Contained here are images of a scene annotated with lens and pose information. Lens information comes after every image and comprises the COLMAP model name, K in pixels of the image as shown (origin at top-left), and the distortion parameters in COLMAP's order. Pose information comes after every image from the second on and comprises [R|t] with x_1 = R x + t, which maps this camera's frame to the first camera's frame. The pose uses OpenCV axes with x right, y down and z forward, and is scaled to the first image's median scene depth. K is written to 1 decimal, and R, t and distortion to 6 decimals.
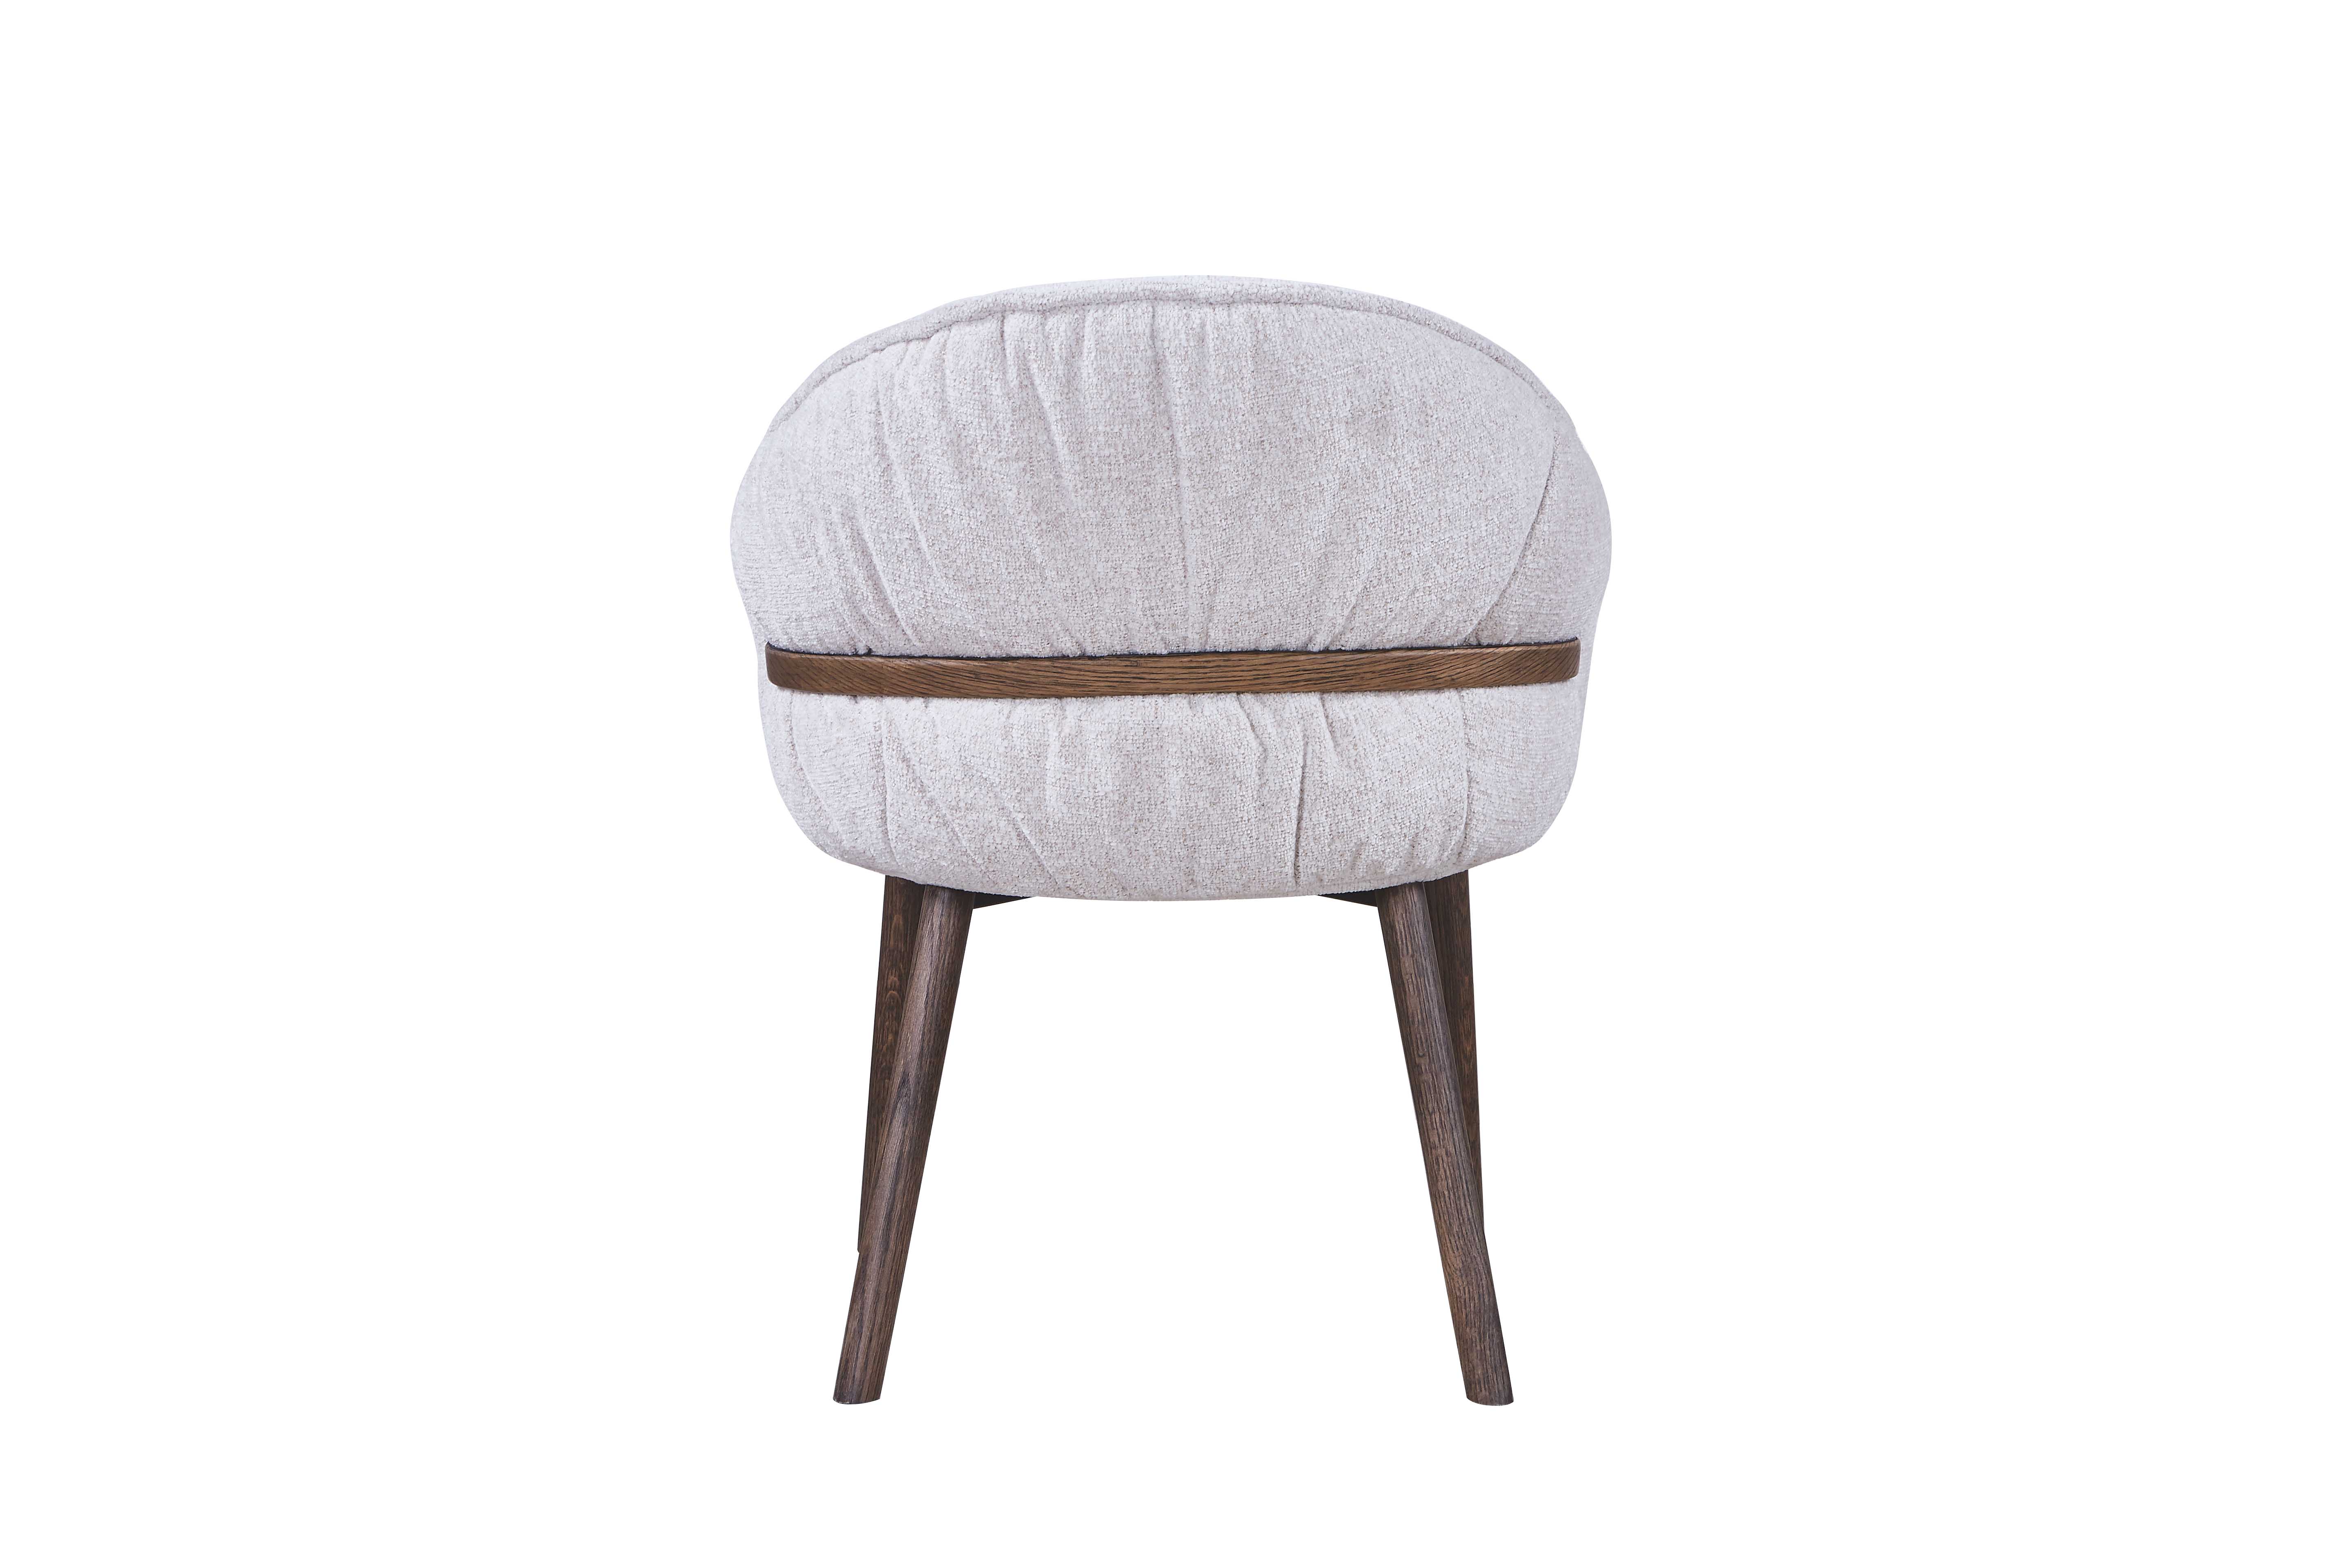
lens RADIAL K [[9001.5, 0, 1176.2], [0, 9001.5, 778.7], [0, 0, 1]] dist [0.926483, 0.000000]
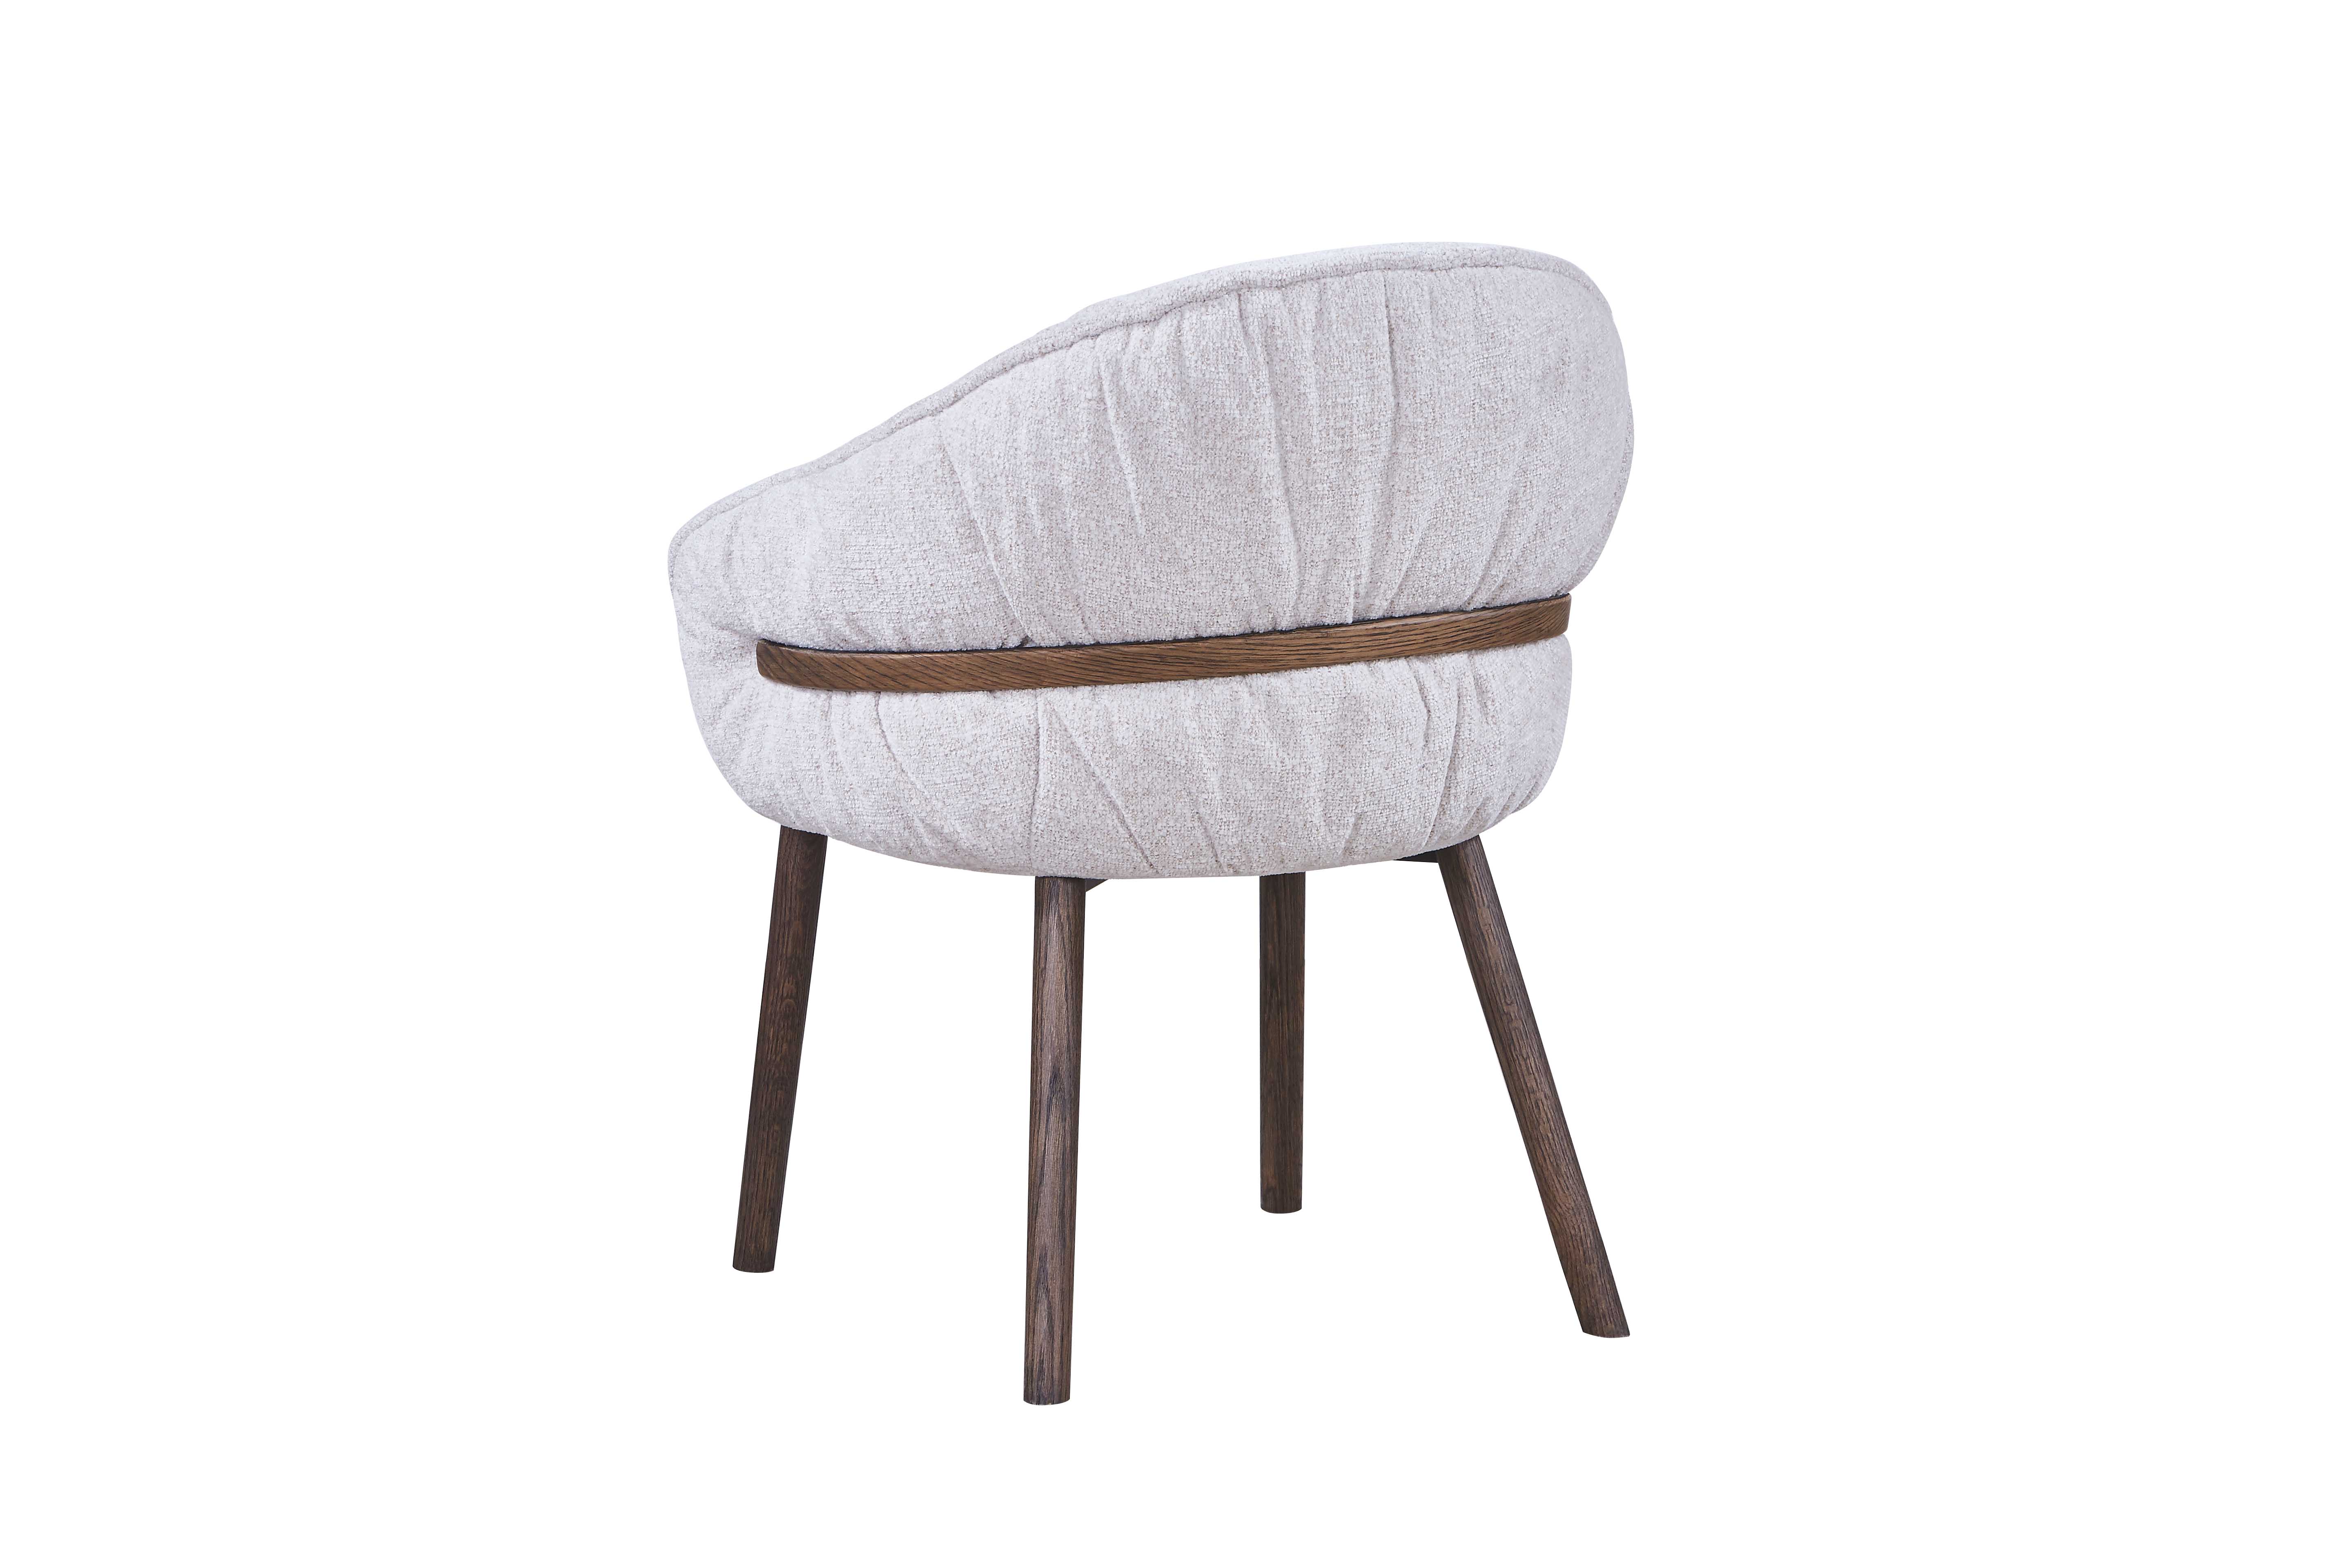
lens RADIAL K [[9001.5, 0, 1176.7], [0, 9001.5, 789.0], [0, 0, 1]] dist [0.926483, 0.000000]
pose [[0.860813, -0.078006, 0.502907, -0.524208], [0.076480, 0.996789, 0.023703, -0.020658], [-0.503141, 0.018058, 0.864015, 0.141735]]
